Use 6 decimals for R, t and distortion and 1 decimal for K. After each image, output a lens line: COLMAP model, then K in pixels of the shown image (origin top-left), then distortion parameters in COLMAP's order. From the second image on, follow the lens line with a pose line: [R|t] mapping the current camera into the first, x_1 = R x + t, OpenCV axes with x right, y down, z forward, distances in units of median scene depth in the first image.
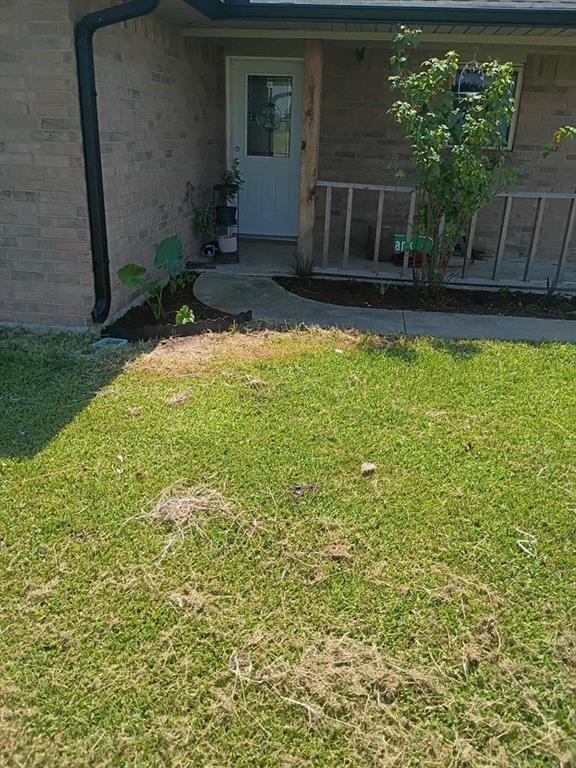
lens RADIAL K [[636.6, 0, 288.0], [0, 636.6, 384.0], [0, 0, 1]] dist [0.064138, -0.083074]
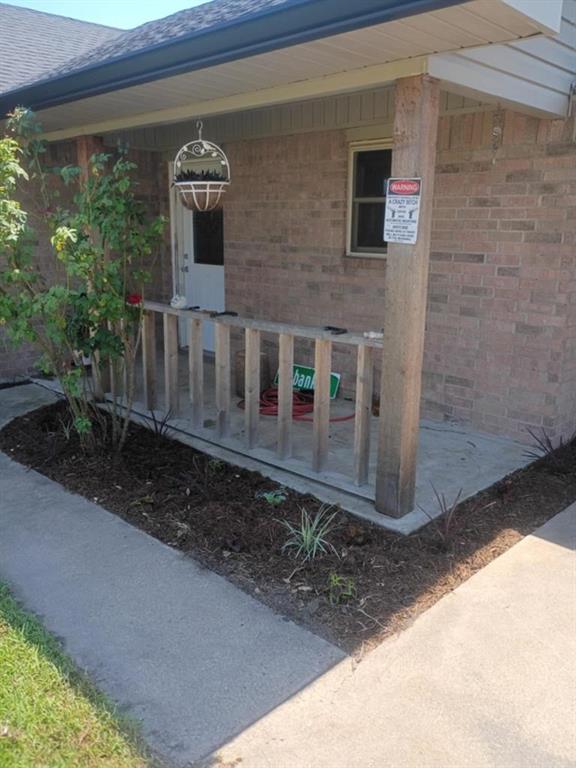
lens RADIAL K [[636.6, 0, 288.0], [0, 636.6, 384.0], [0, 0, 1]] dist [0.064138, -0.083074]
pose [[0.780092, 0.123662, -0.613322, 0.642698], [-0.212589, 0.974340, -0.073941, -0.159347], [0.588440, 0.188067, 0.786364, 0.420783]]
